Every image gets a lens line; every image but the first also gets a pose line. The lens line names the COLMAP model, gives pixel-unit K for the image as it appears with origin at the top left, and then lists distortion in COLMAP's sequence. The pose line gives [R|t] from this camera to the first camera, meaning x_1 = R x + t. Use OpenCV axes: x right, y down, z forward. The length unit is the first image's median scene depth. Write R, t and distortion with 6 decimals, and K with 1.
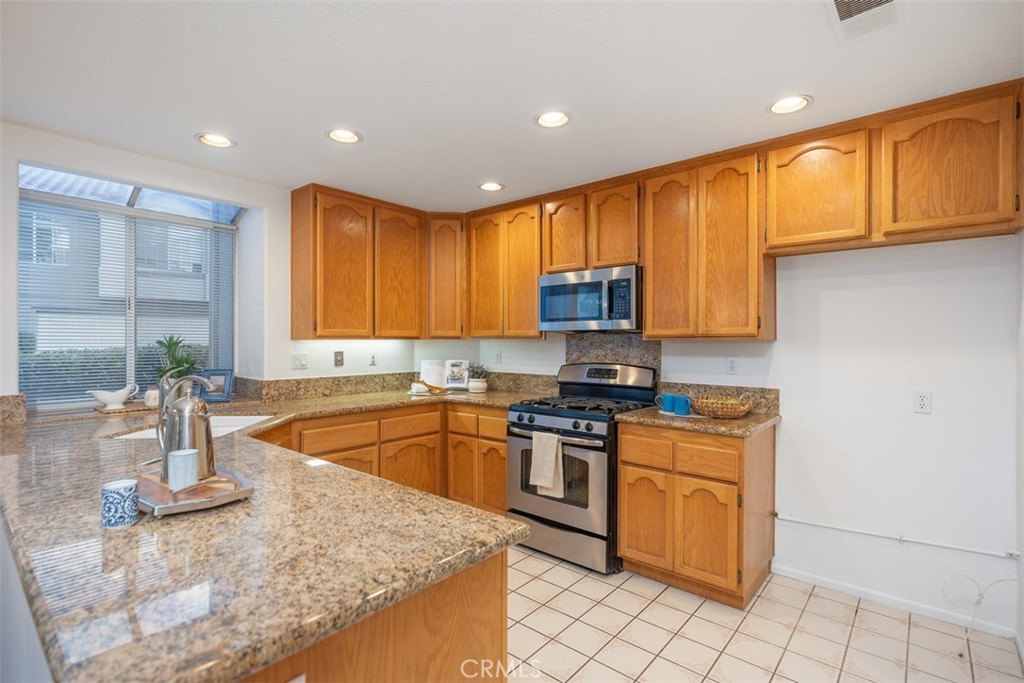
lens RADIAL K [[485.0, 0, 512.0], [0, 485.0, 341.5], [0, 0, 1]] dist [-0.003039, 0.000120]
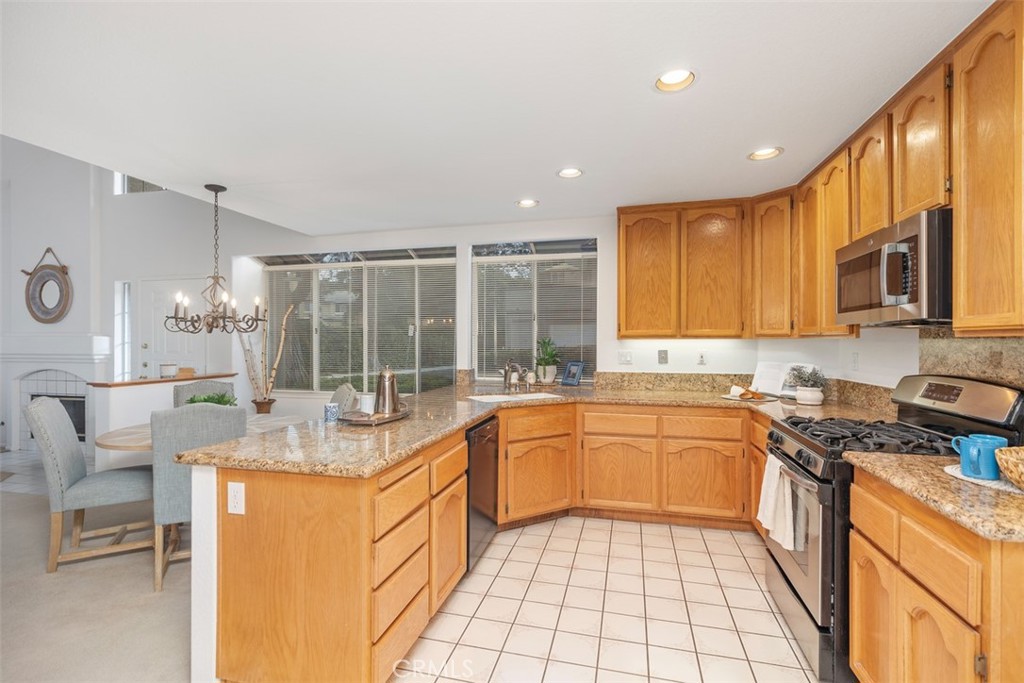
lens RADIAL K [[467.4, 0, 512.0], [0, 467.4, 341.5], [0, 0, 1]] dist [0.006959, 0.000352]
pose [[0.441799, -0.000700, -0.897114, 0.477428], [-0.000571, 0.999999, -0.001061, 0.002889], [0.897114, 0.000981, 0.441799, 0.253145]]
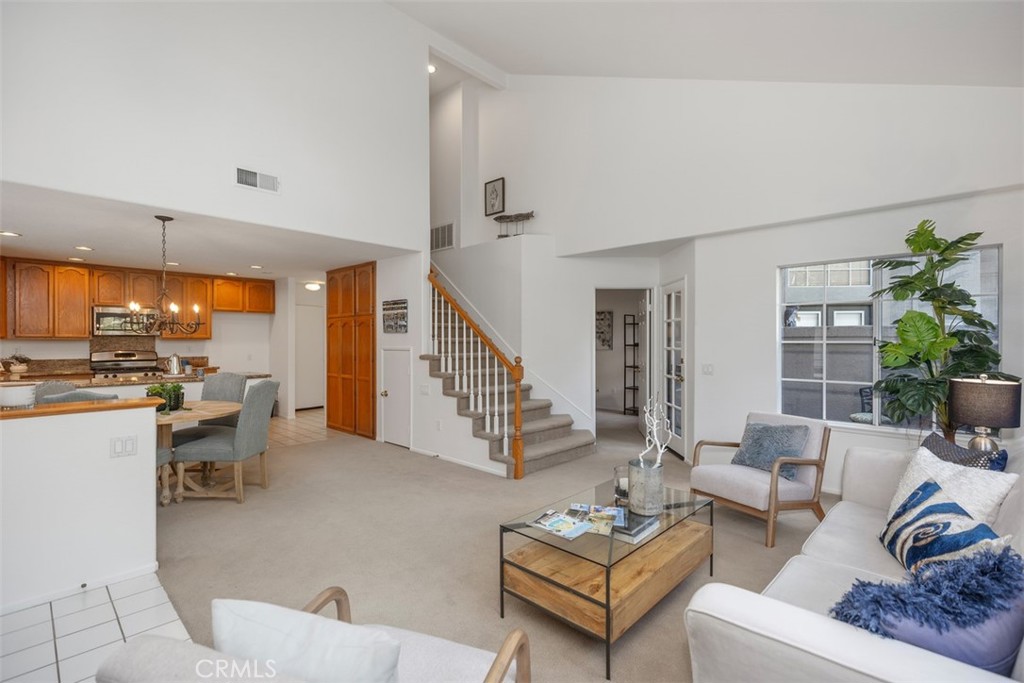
lens RADIAL K [[467.4, 0, 512.0], [0, 467.4, 341.5], [0, 0, 1]] dist [0.006959, 0.000352]
pose [[0.056776, -0.003965, 0.998379, -1.762211], [0.001306, 0.999992, 0.003897, -0.000129], [-0.998386, 0.001082, 0.056781, -0.803851]]
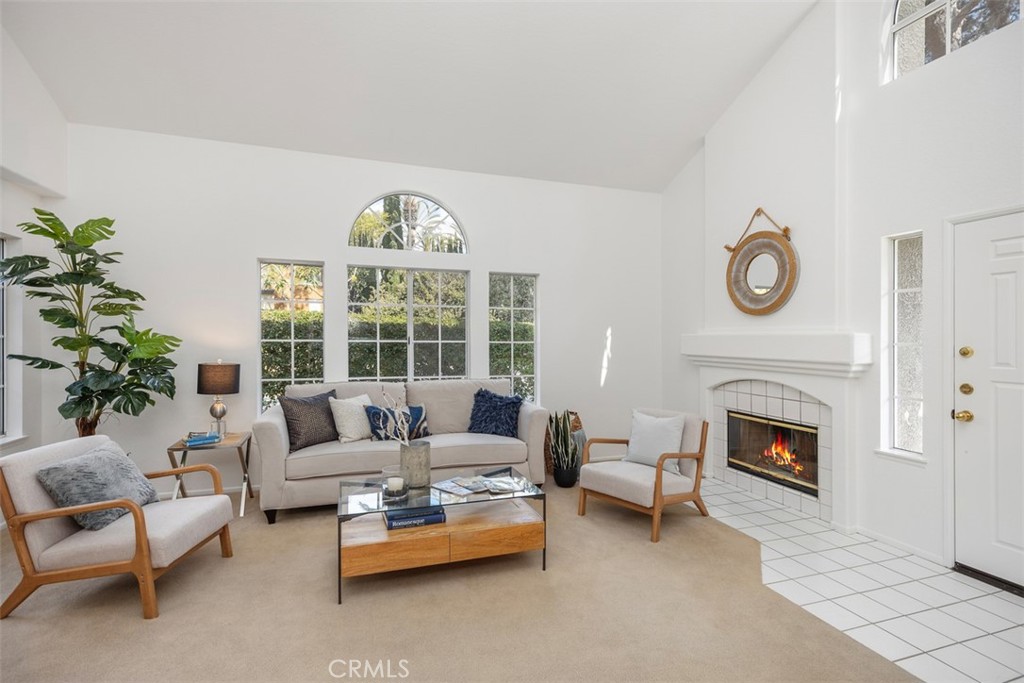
lens RADIAL K [[466.9, 0, 504.3], [0, 466.9, 339.5], [0, 0, 1]] dist [0.015849, 0.000433]
pose [[-0.520726, -0.002871, -0.853719, -0.384560], [-0.008978, 0.999957, 0.002113, 0.002090], [0.853676, 0.008765, -0.520730, -0.394700]]
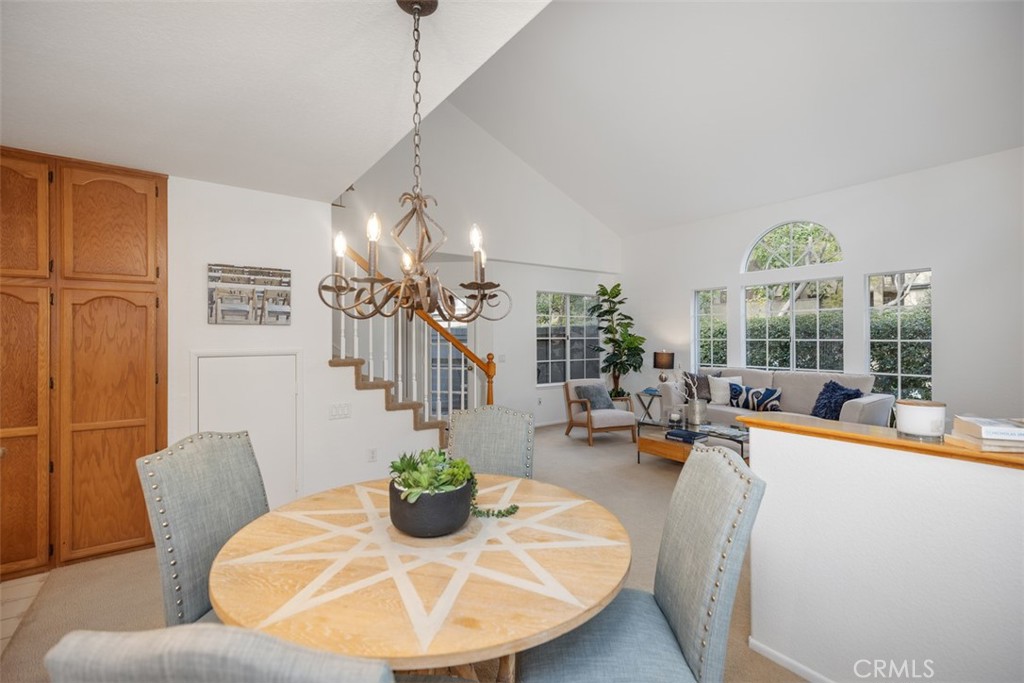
lens RADIAL K [[451.9, 0, 507.9], [0, 451.9, 337.1], [0, 0, 1]] dist [-0.003227, -0.000281]
pose [[-0.968229, 0.001861, 0.250060, -0.809549], [0.001912, 0.999998, -0.000040, 0.001166], [-0.250059, 0.000439, -0.968230, 0.503573]]
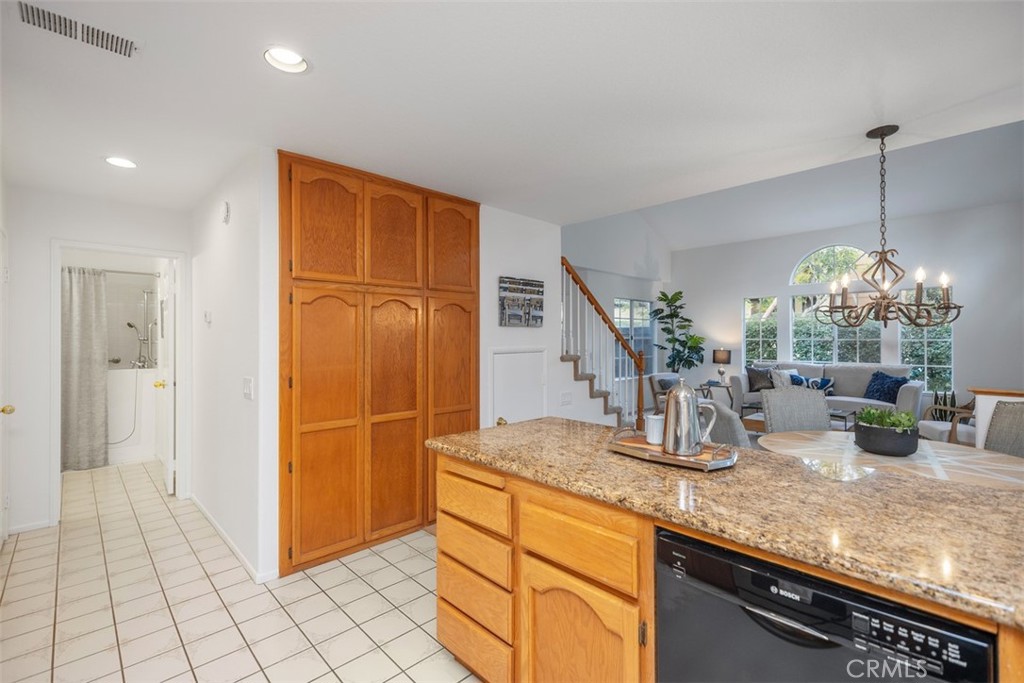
lens RADIAL K [[451.9, 0, 507.9], [0, 451.9, 337.1], [0, 0, 1]] dist [-0.003227, -0.000281]
pose [[-0.993946, 0.000774, 0.109870, -0.147393], [0.000817, 1.000000, 0.000340, -0.000116], [-0.109869, 0.000427, -0.993946, 0.863487]]
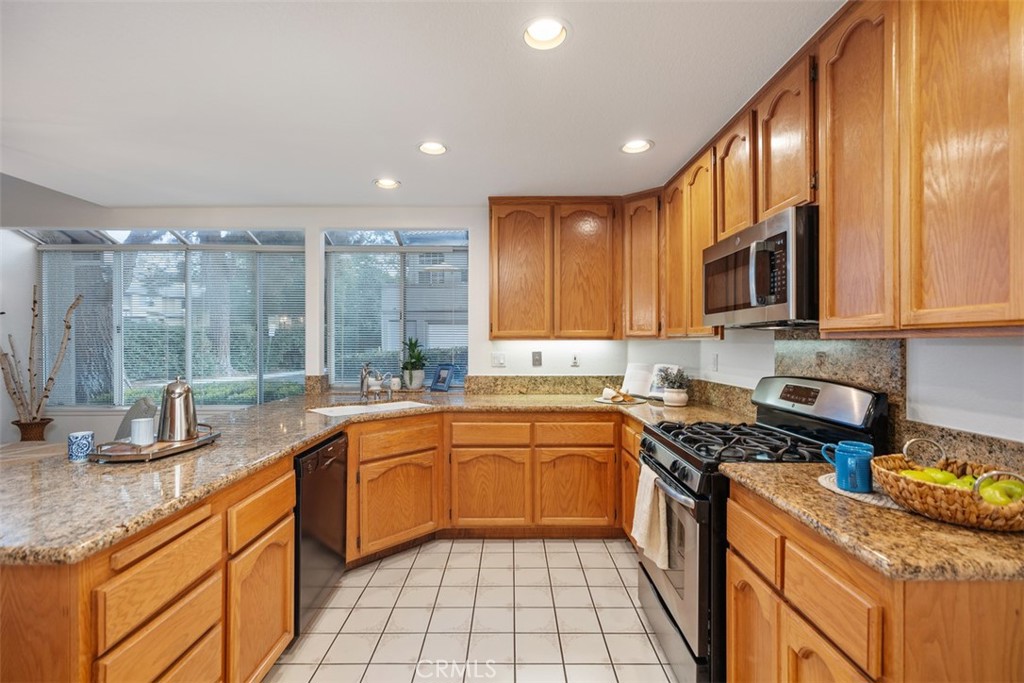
lens RADIAL K [[461.3, 0, 512.0], [0, 461.3, 341.5], [0, 0, 1]] dist [0.003845, 0.000468]
pose [[0.650590, -0.002146, -0.759426, 0.390986], [0.000040, 0.999996, -0.002791, 0.001285], [0.759429, 0.001785, 0.650588, 0.348231]]
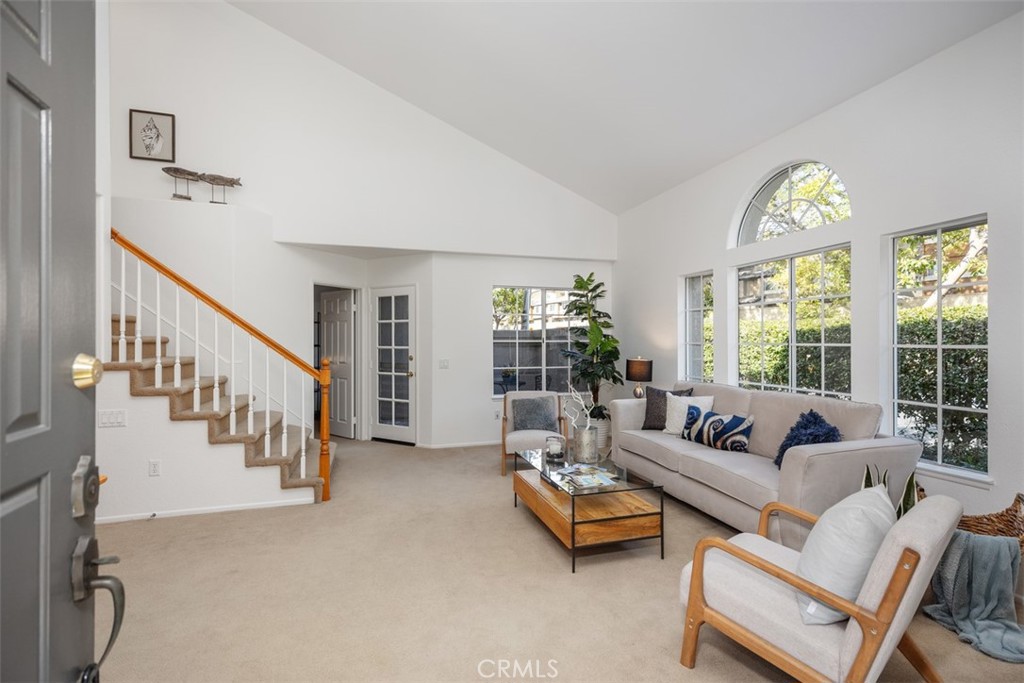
lens RADIAL K [[461.3, 0, 512.0], [0, 461.3, 341.5], [0, 0, 1]] dist [0.003845, 0.000468]
pose [[-0.840971, -0.000810, 0.541079, -1.430840], [0.000300, 0.999998, 0.001963, 0.004625], [-0.541080, 0.001813, -0.840969, -0.042365]]
